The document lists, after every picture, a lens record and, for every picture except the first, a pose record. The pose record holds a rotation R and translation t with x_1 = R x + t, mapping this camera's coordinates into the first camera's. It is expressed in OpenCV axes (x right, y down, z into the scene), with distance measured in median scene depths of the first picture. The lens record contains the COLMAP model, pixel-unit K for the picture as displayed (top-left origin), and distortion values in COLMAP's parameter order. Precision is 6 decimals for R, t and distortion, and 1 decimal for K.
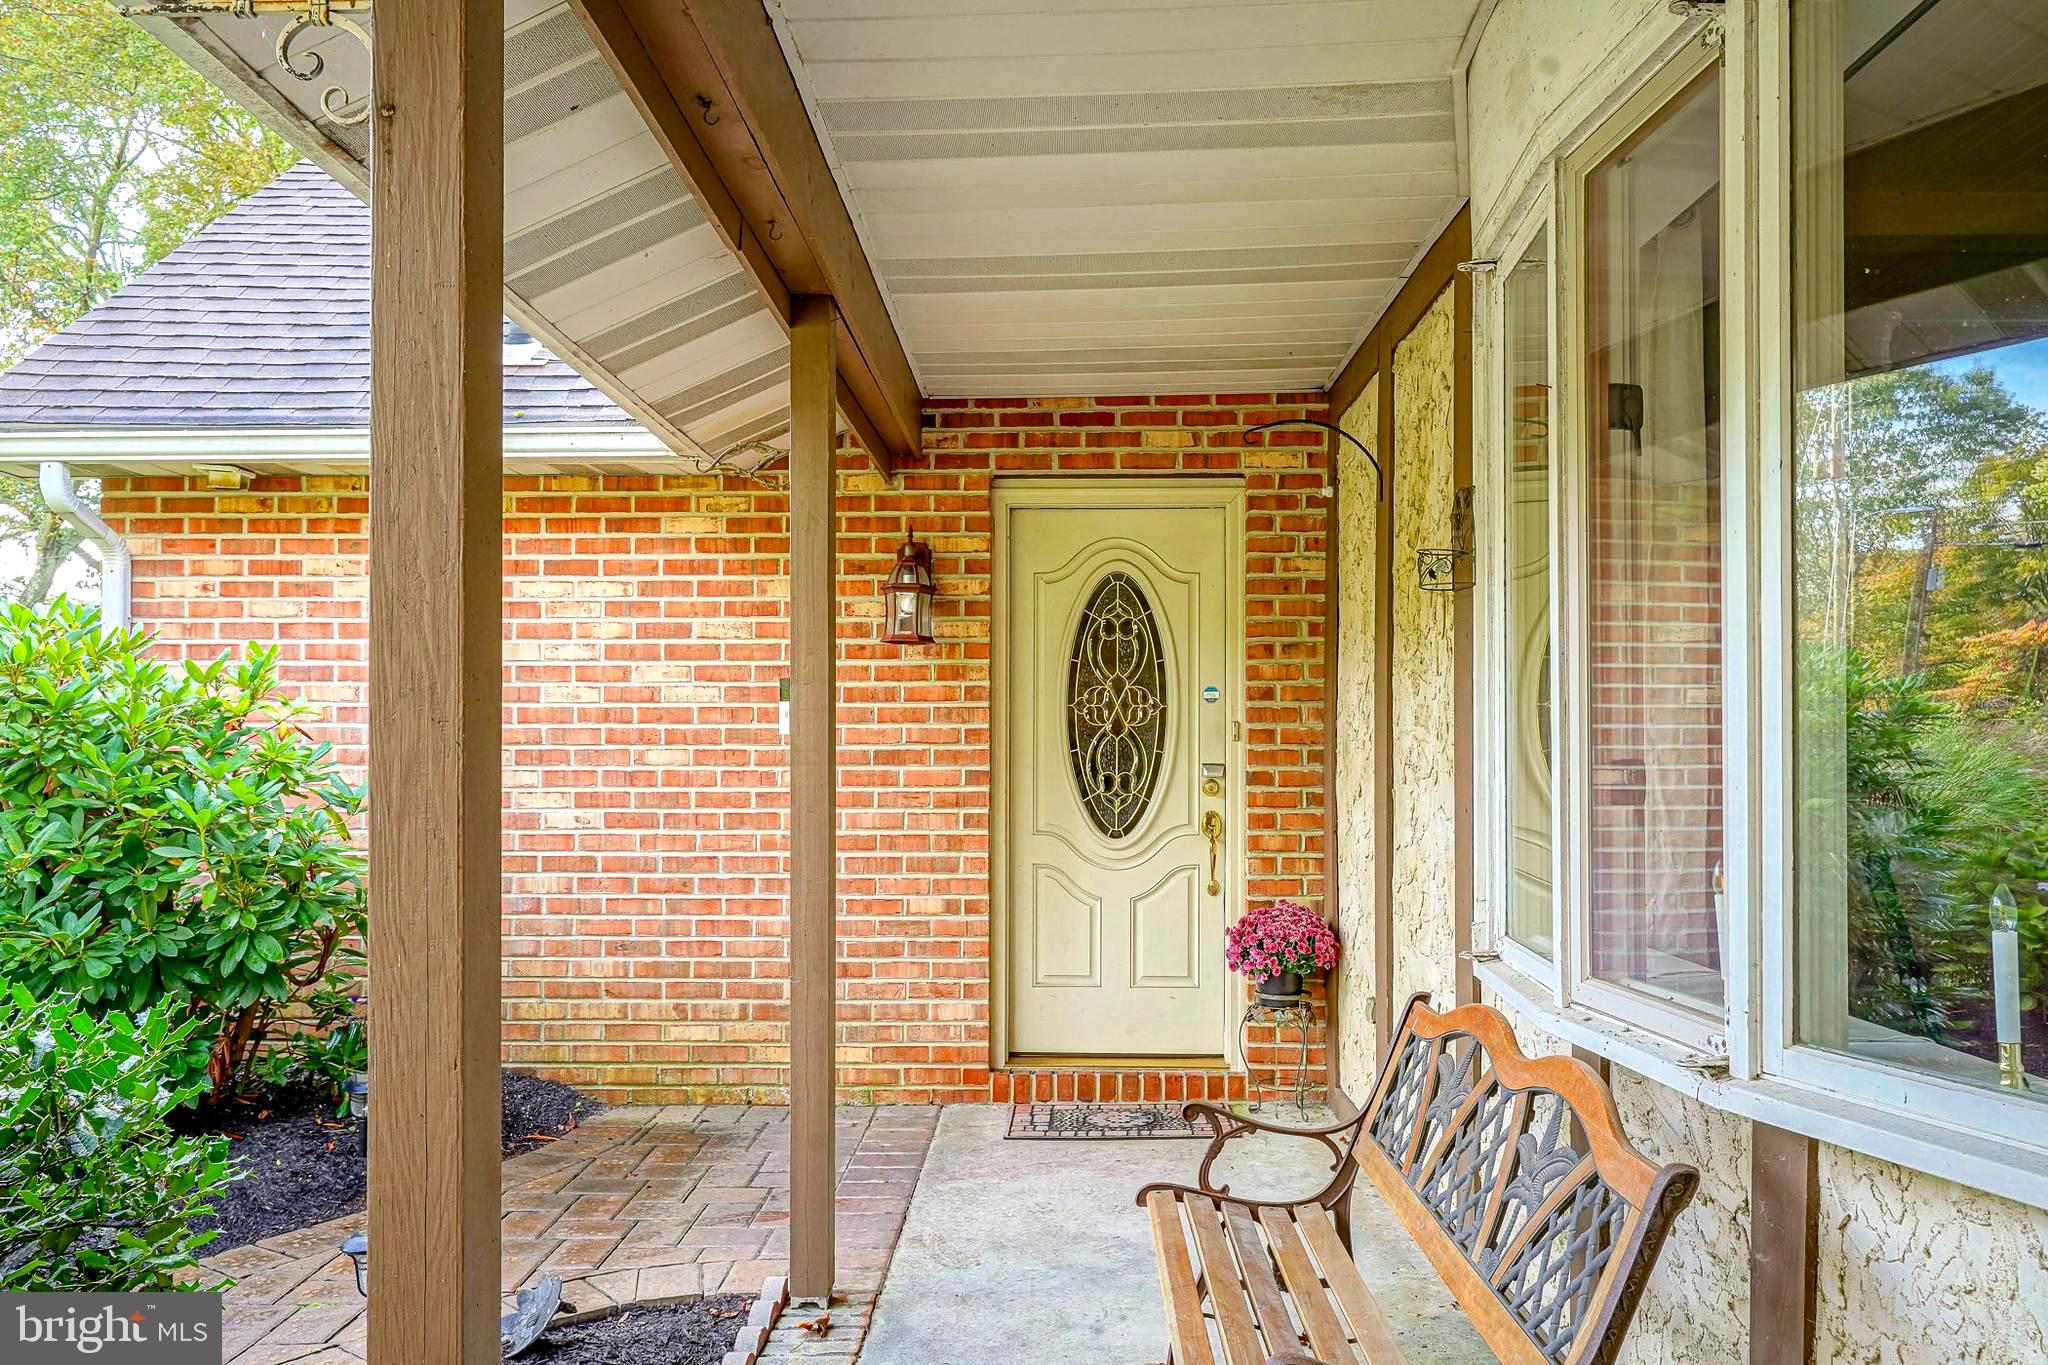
lens RADIAL K [[1401.4, 0, 1024.8], [0, 1401.4, 689.1], [0, 0, 1]] dist [-0.006867, -0.006815]
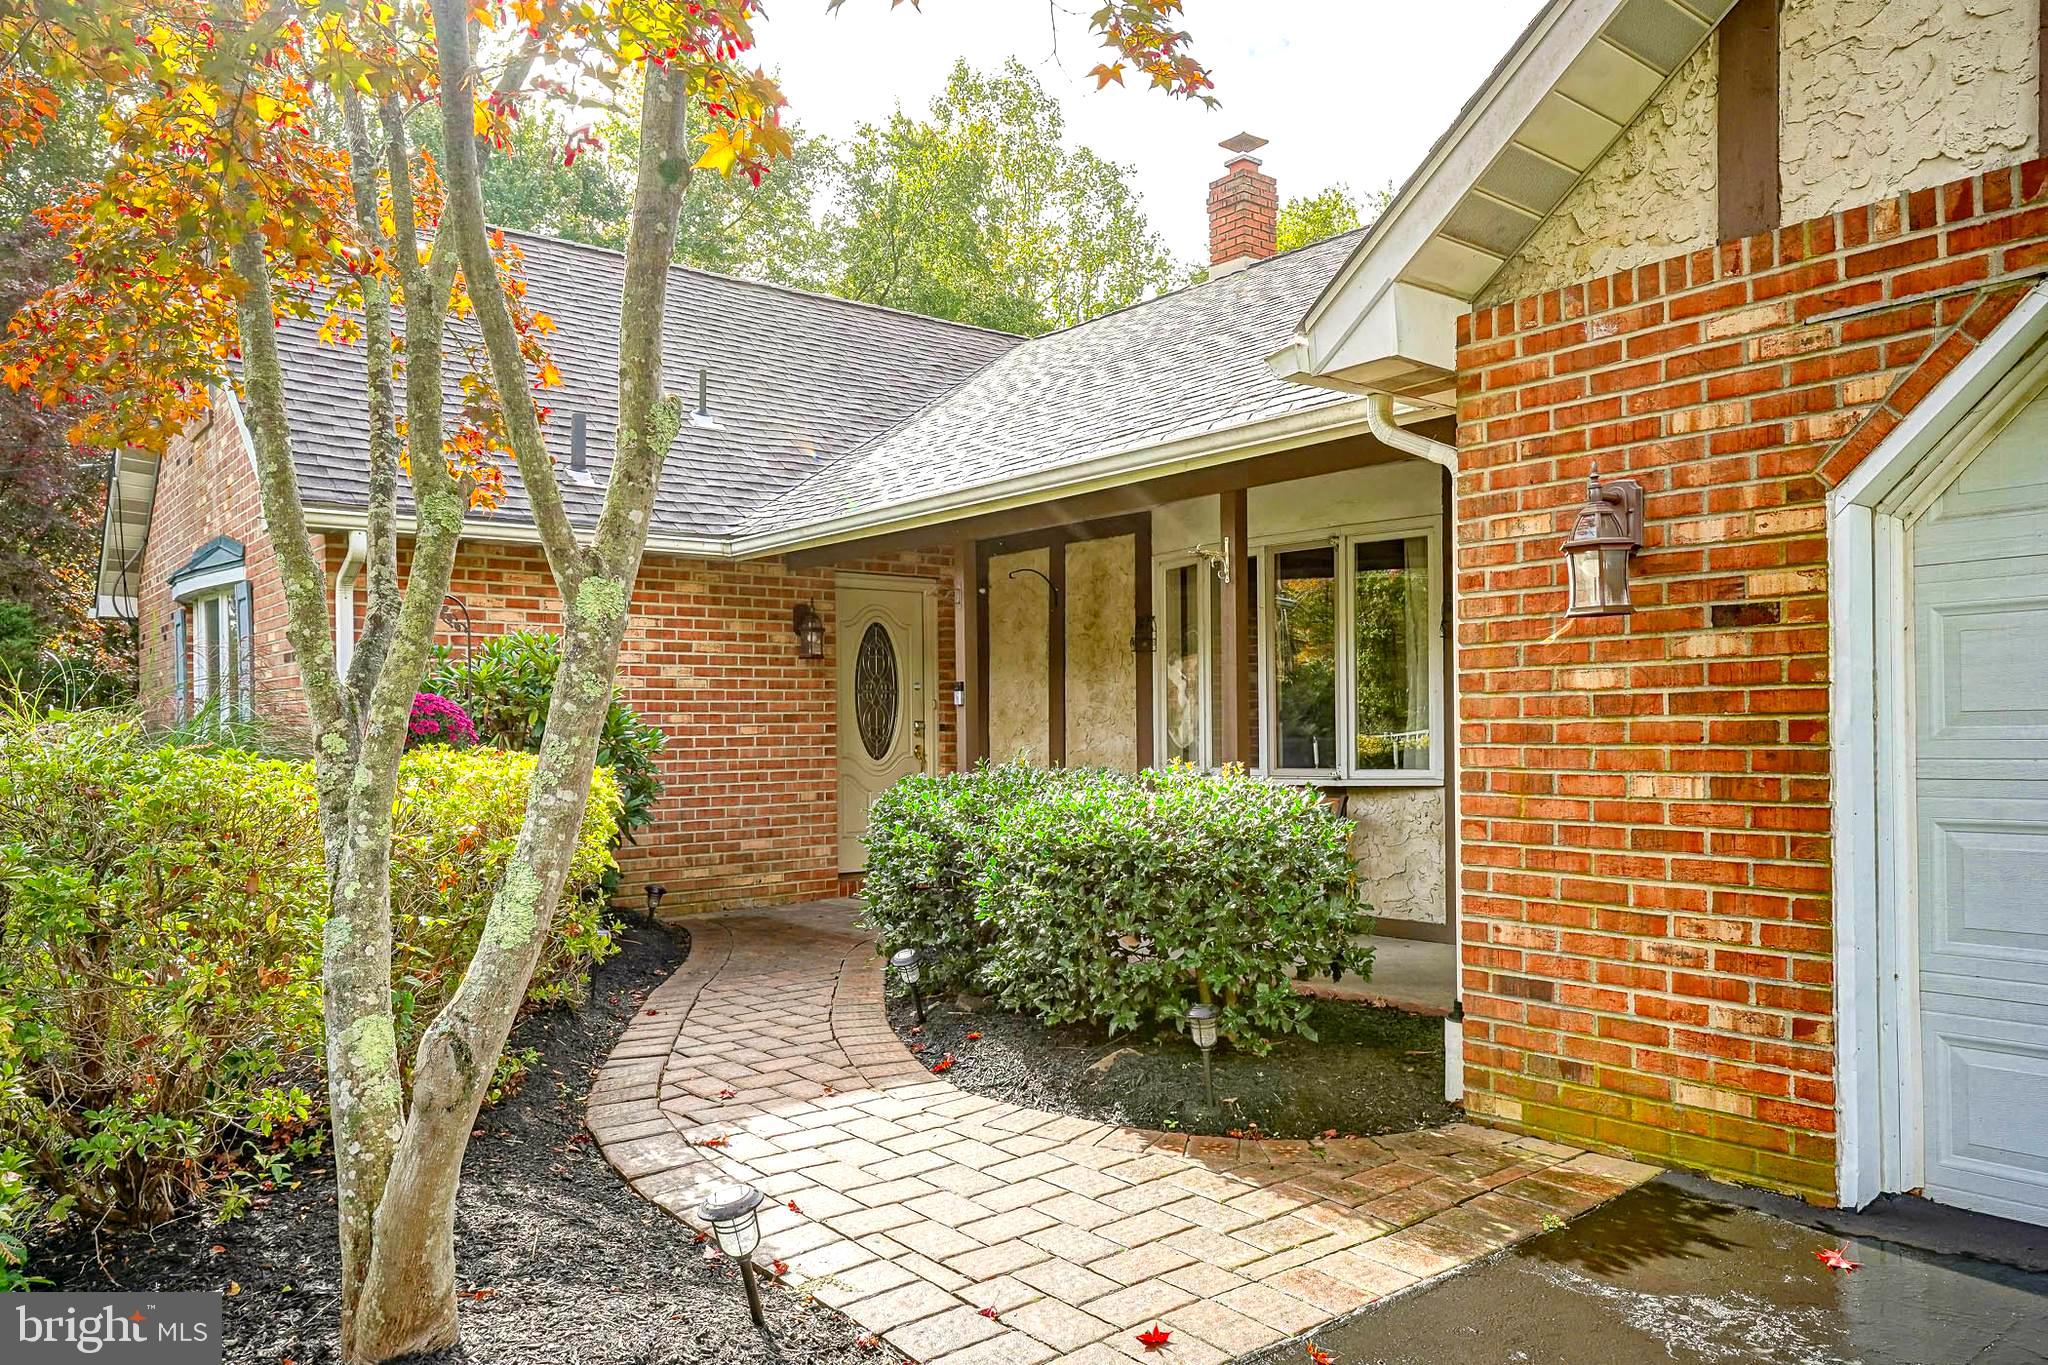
lens RADIAL K [[1401.4, 0, 1023.8], [0, 1401.4, 693.3], [0, 0, 1]] dist [-0.006867, -0.006815]
pose [[0.764337, 0.006209, 0.644787, -1.062290], [-0.003906, 0.999980, -0.004999, 0.023431], [-0.644805, 0.001303, 0.764346, -0.629495]]
